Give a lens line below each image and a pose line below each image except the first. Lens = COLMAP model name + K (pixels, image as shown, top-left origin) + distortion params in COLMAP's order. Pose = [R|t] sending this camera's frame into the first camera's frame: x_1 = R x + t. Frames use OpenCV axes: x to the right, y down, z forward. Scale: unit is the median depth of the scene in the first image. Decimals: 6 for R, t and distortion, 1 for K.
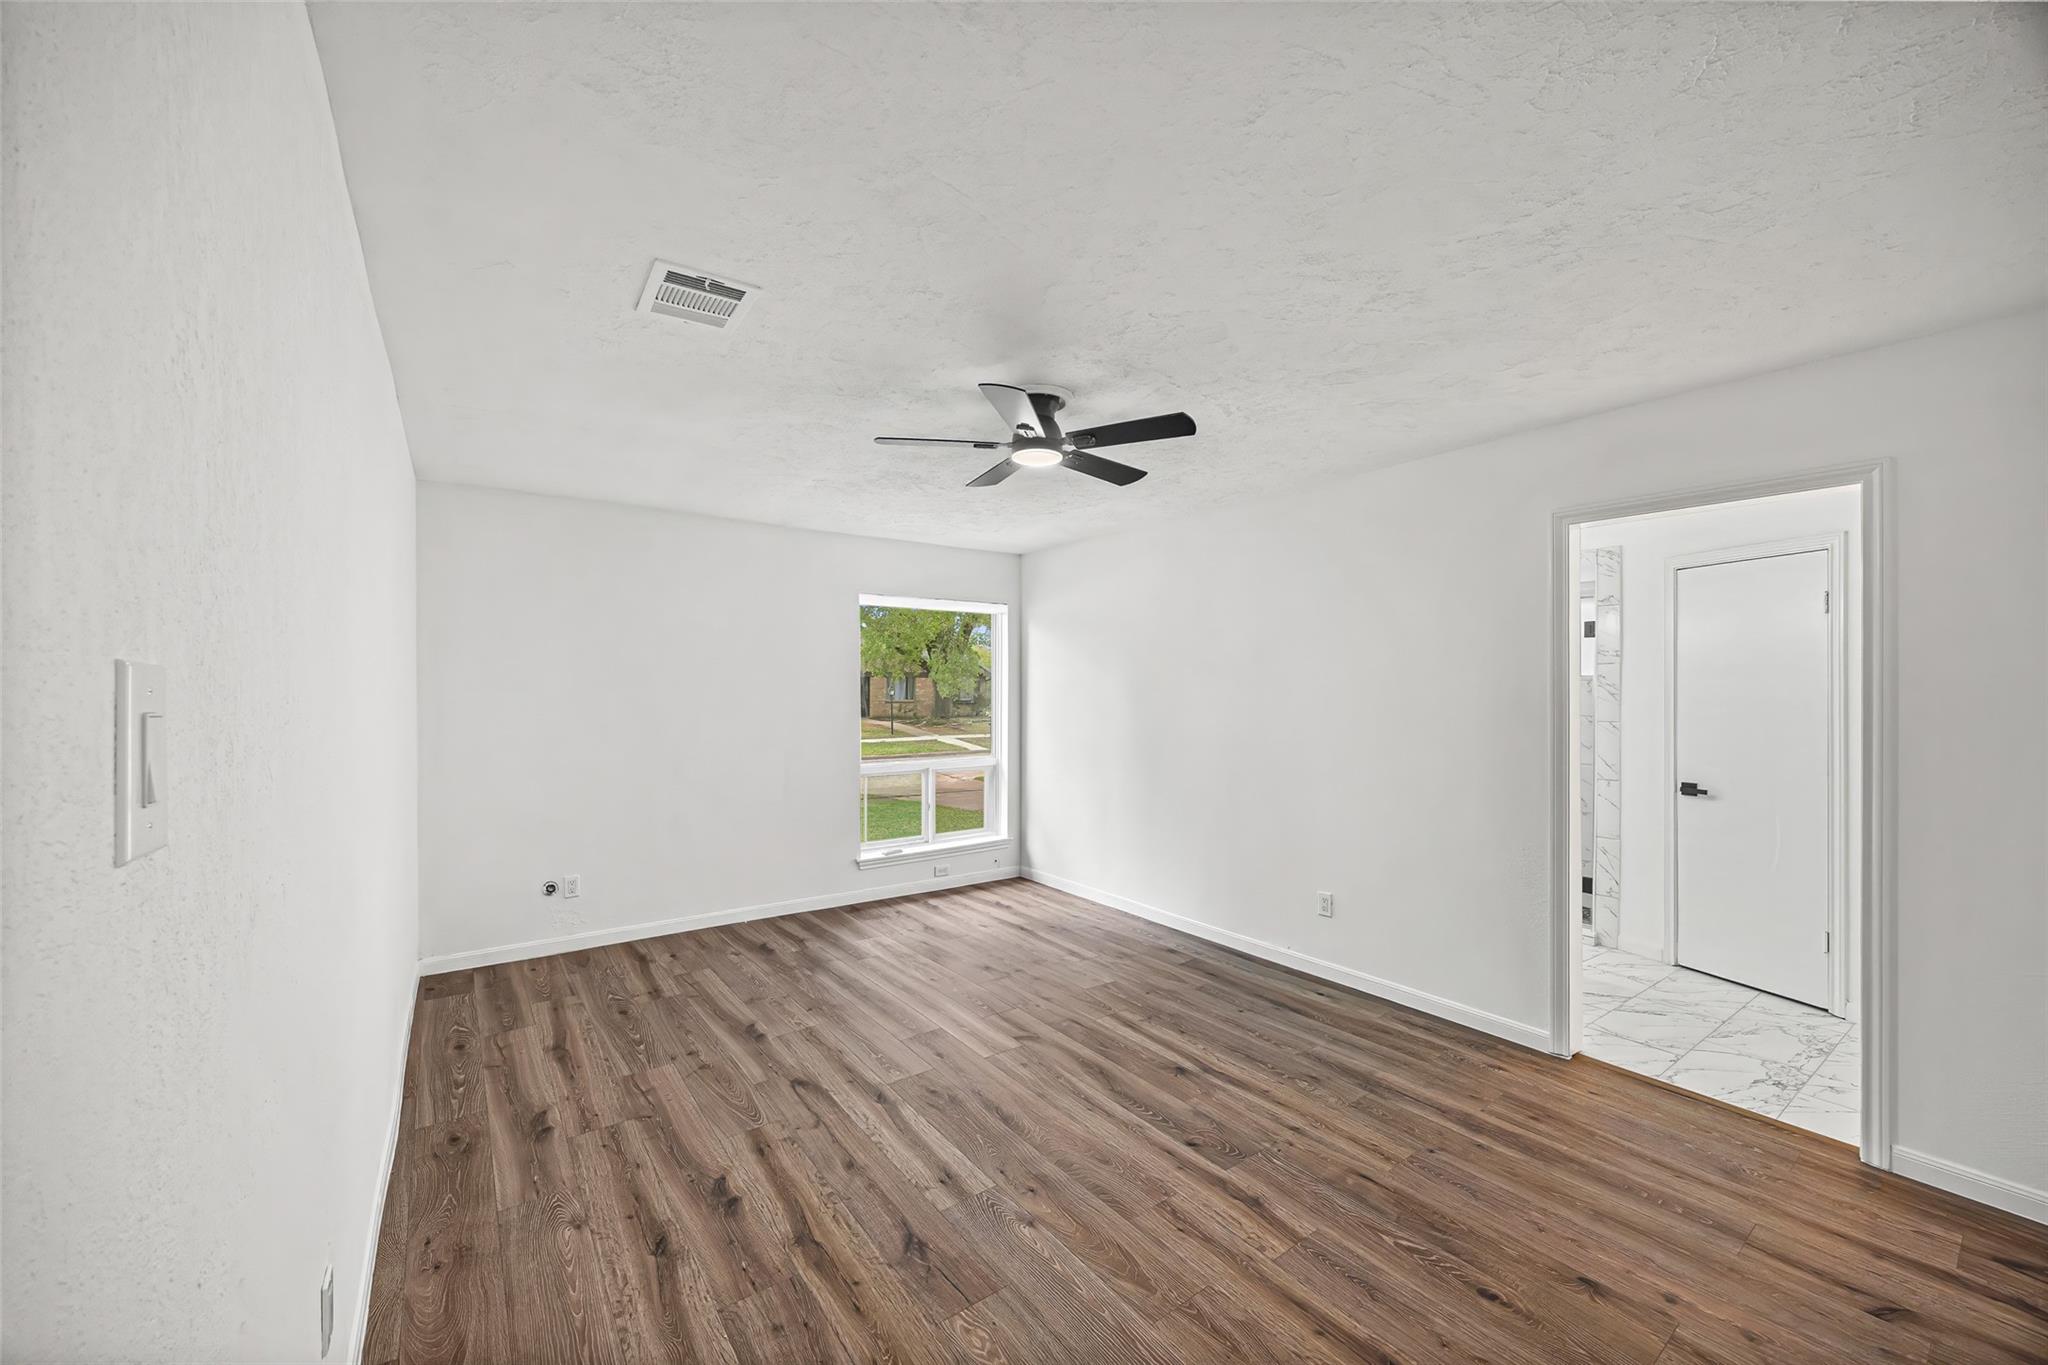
lens RADIAL K [[796.4, 0, 1020.2], [0, 796.4, 685.8], [0, 0, 1]] dist [-0.002476, -0.000524]
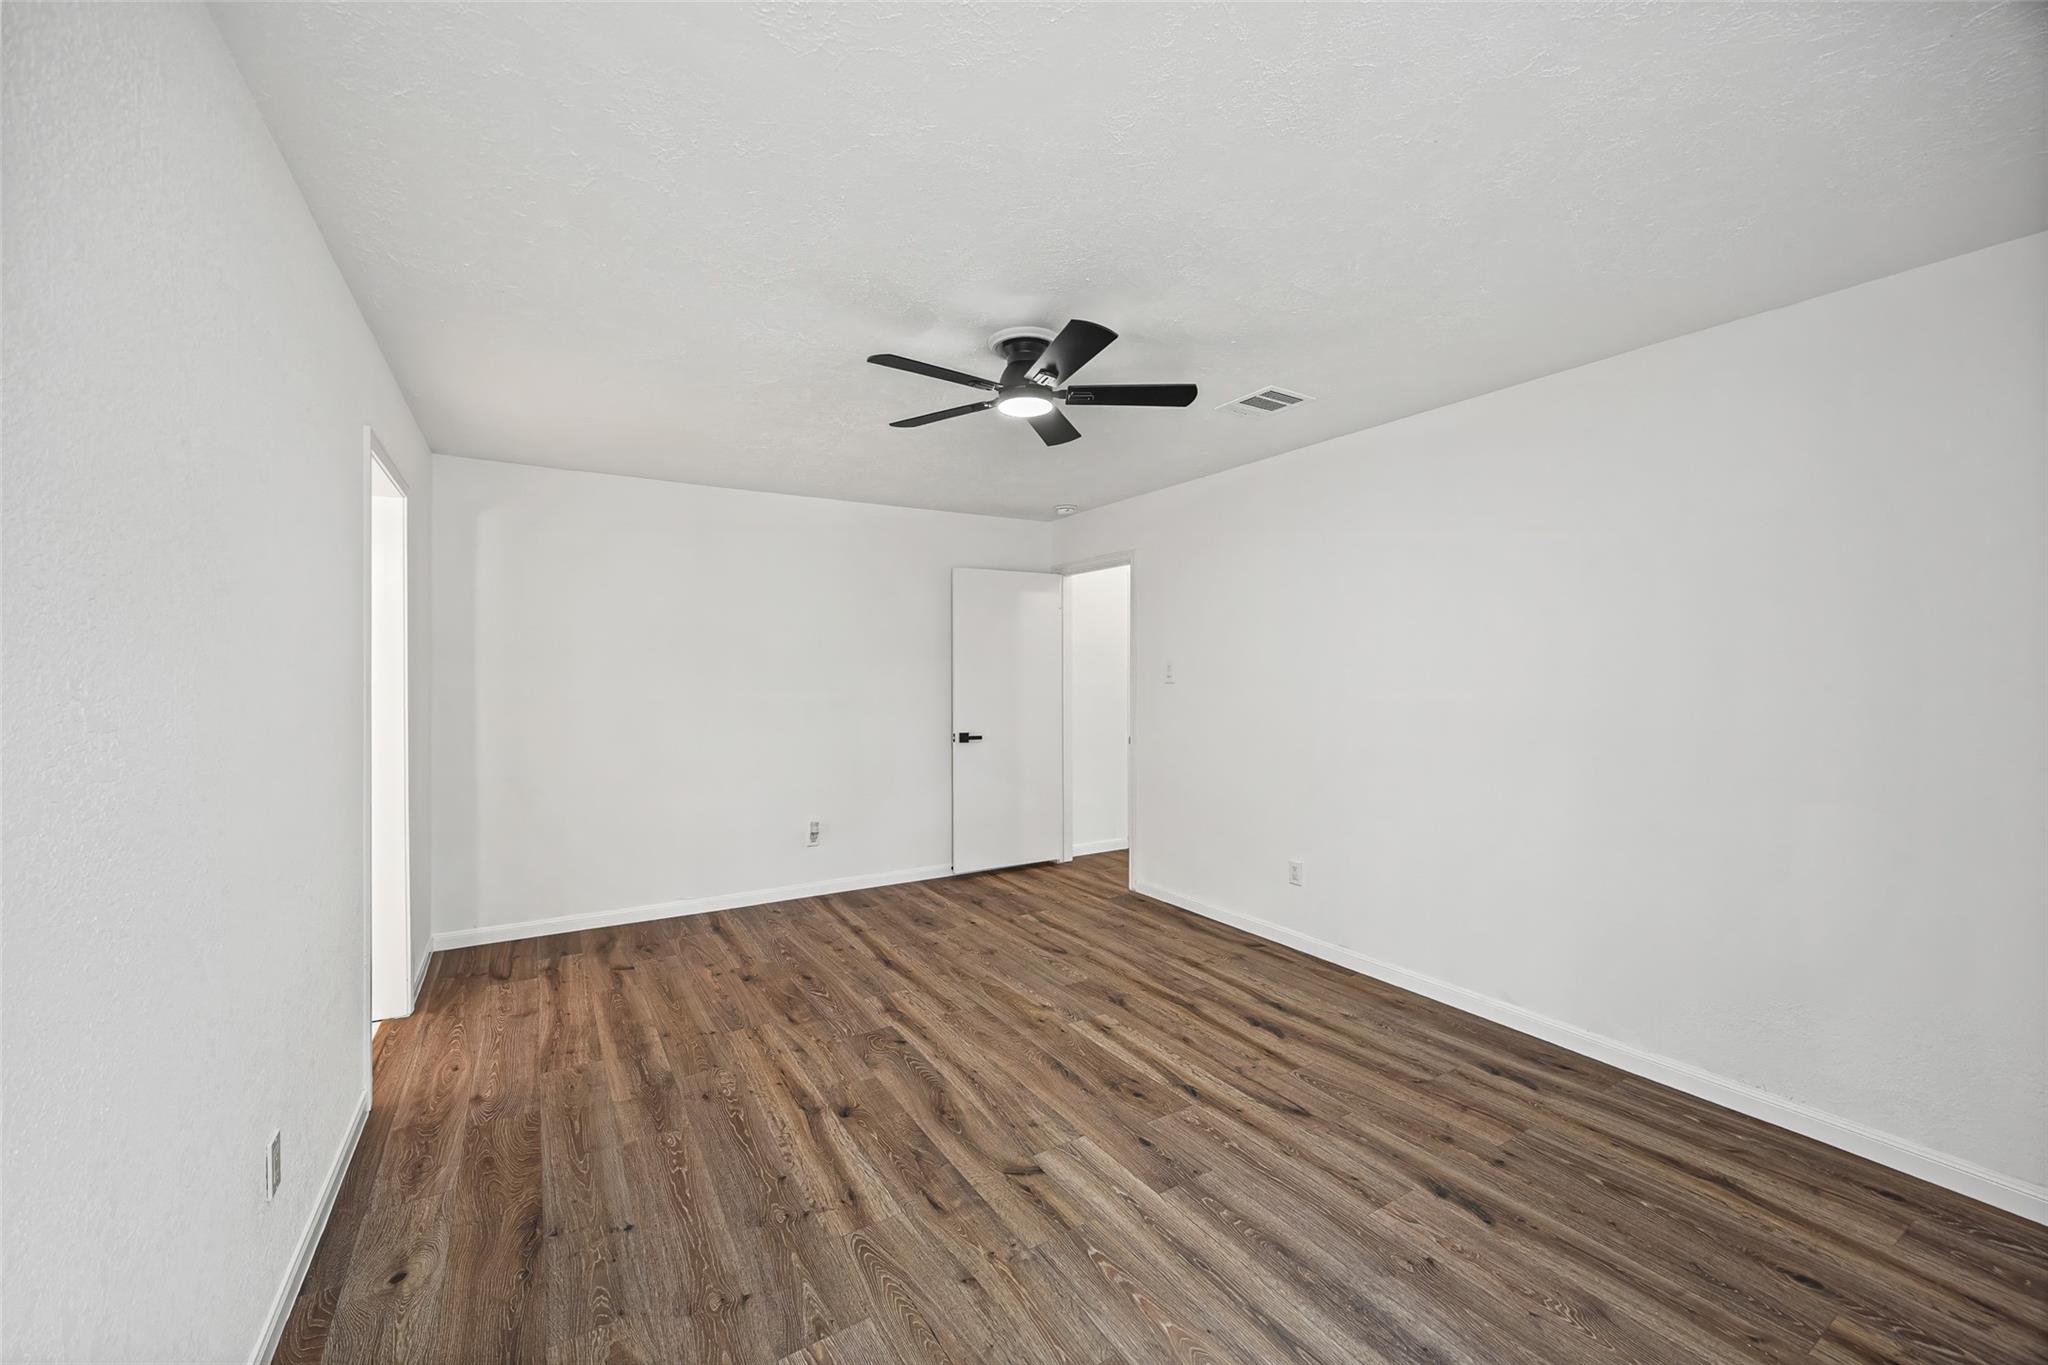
lens RADIAL K [[796.4, 0, 1026.8], [0, 796.4, 678.4], [0, 0, 1]] dist [-0.002476, -0.000524]
pose [[-0.997304, 0.000222, 0.073379, -0.053307], [0.000446, 0.999995, 0.003025, 0.032573], [-0.073378, 0.003050, -0.997300, 2.050363]]
